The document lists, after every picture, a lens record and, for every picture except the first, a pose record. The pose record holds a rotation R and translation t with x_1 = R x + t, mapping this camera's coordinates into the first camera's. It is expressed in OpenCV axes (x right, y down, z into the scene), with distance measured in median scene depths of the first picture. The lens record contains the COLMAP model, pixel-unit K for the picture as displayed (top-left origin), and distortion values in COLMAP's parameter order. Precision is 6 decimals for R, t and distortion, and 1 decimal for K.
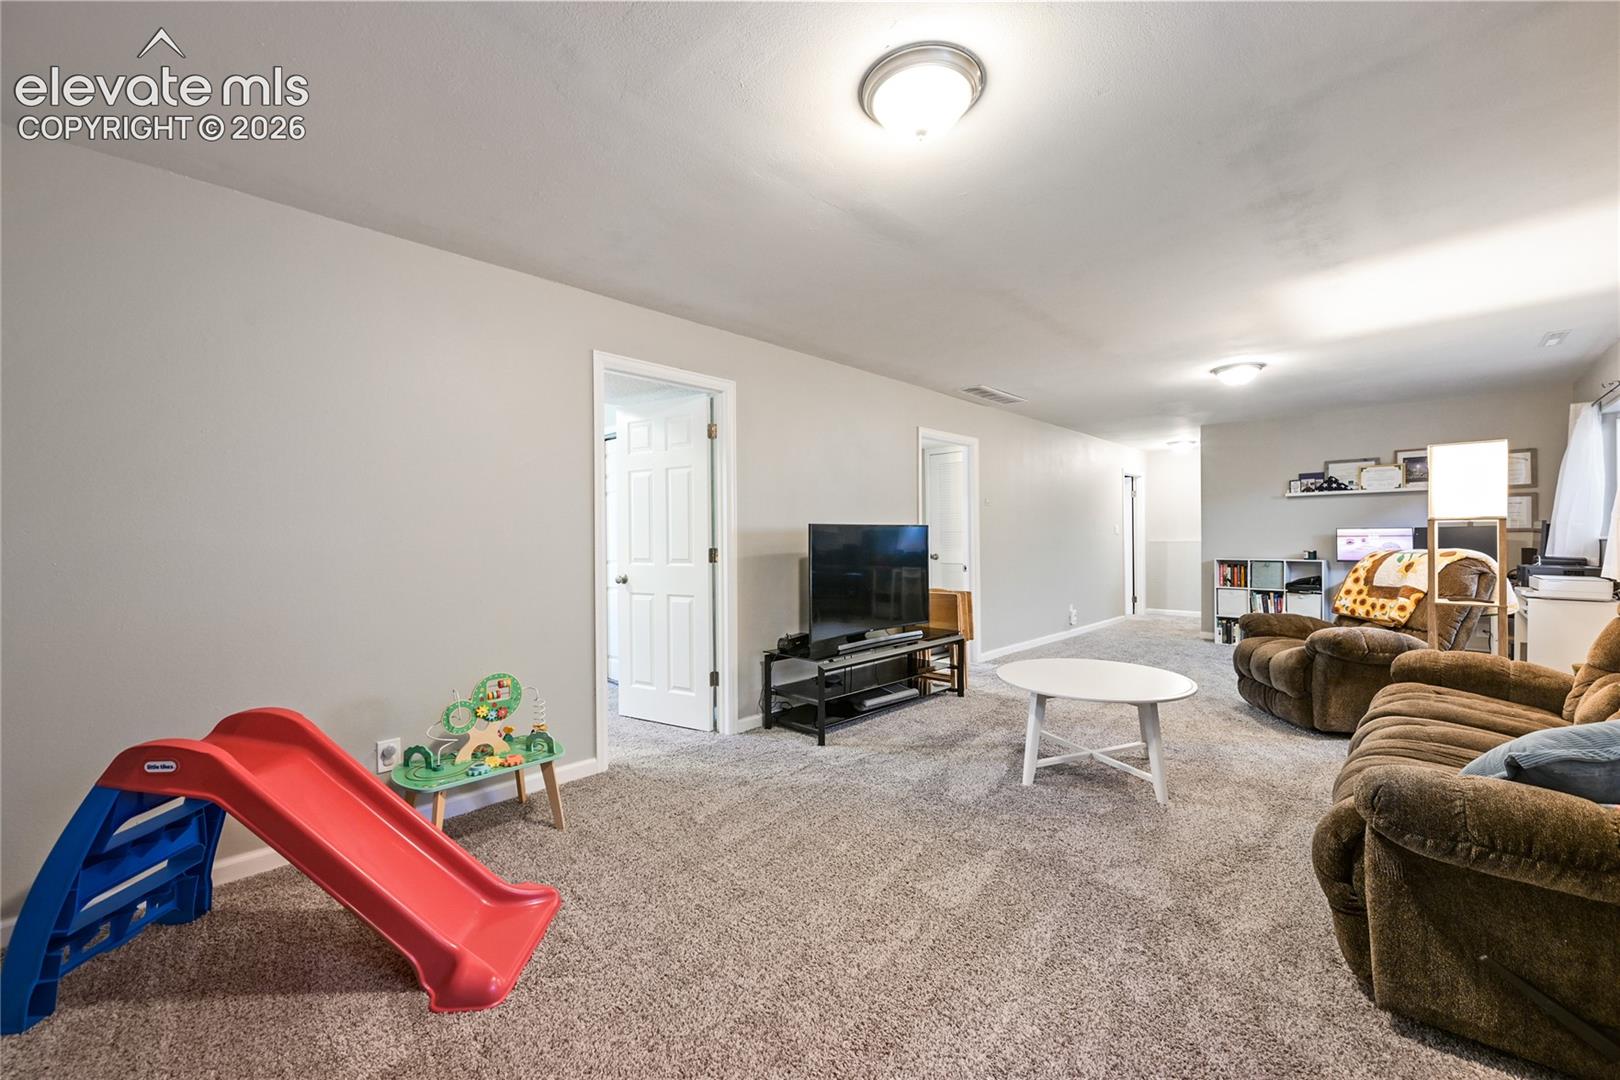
lens RADIAL K [[639.2, 0, 814.3], [0, 639.2, 532.8], [0, 0, 1]] dist [-0.001426, 0.000428]
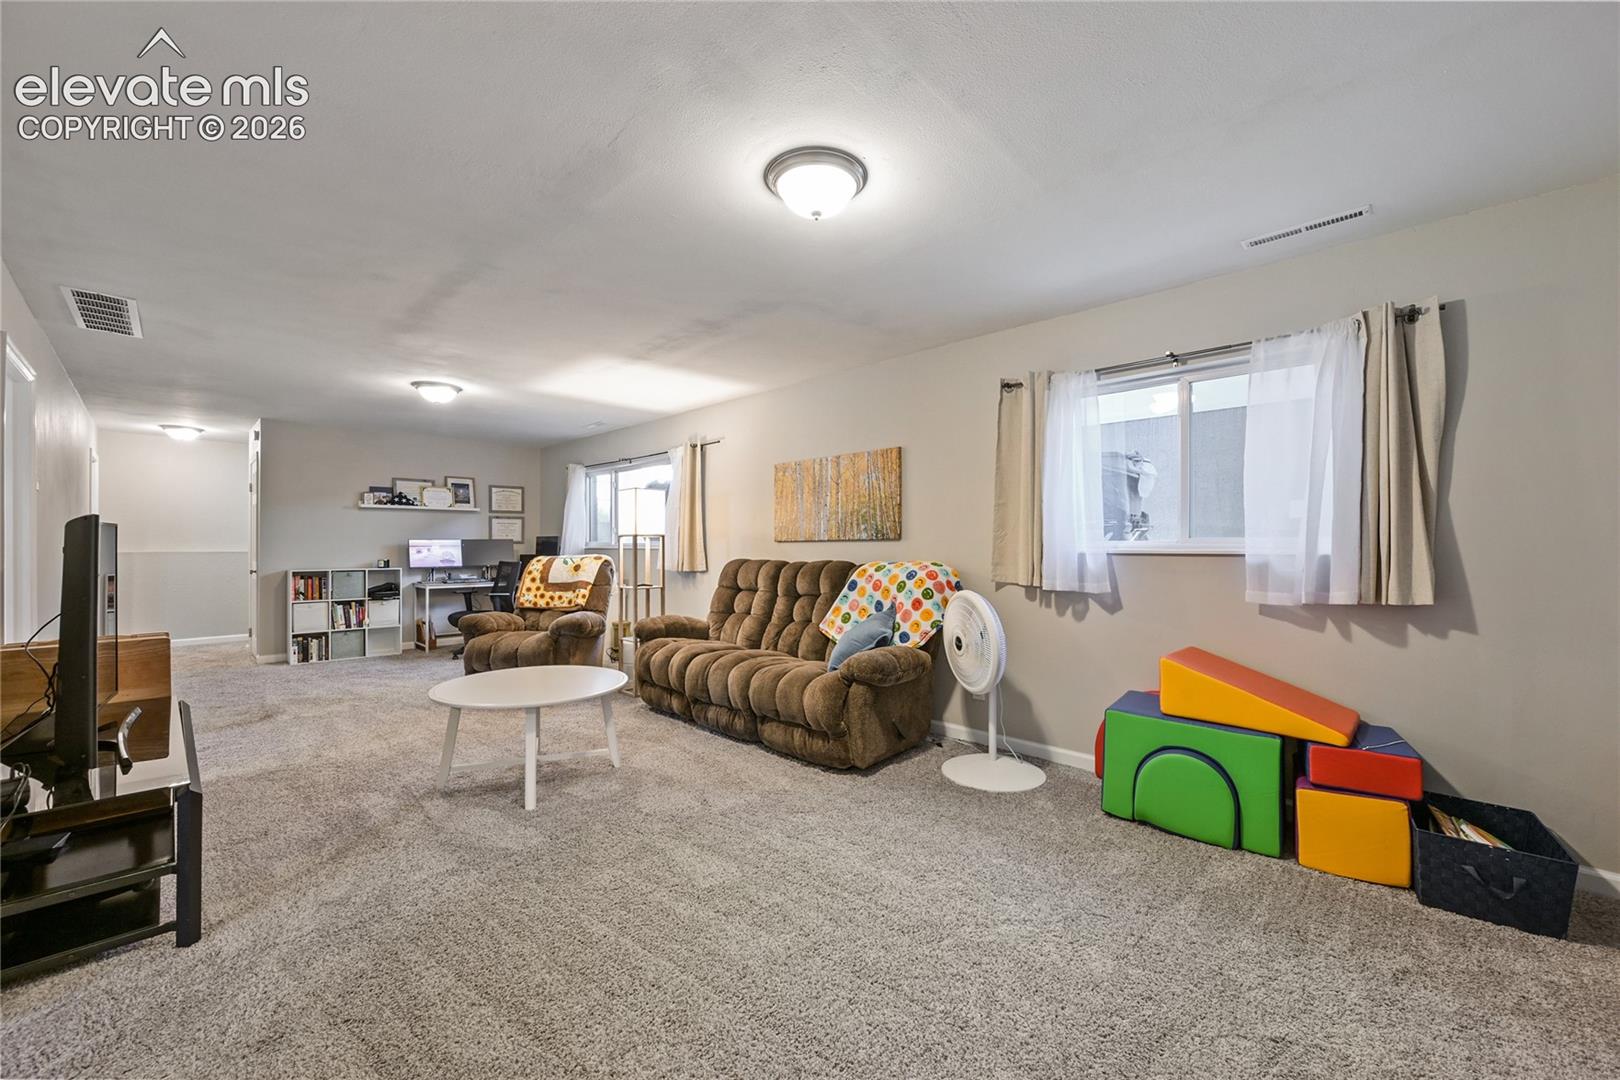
lens RADIAL K [[639.2, 0, 814.3], [0, 639.2, 532.8], [0, 0, 1]] dist [-0.001426, 0.000428]
pose [[-0.002371, 0.023185, 0.999728, -0.318180], [-0.007050, 0.999706, -0.023201, 0.003207], [-0.999972, -0.007103, -0.002206, 0.301464]]
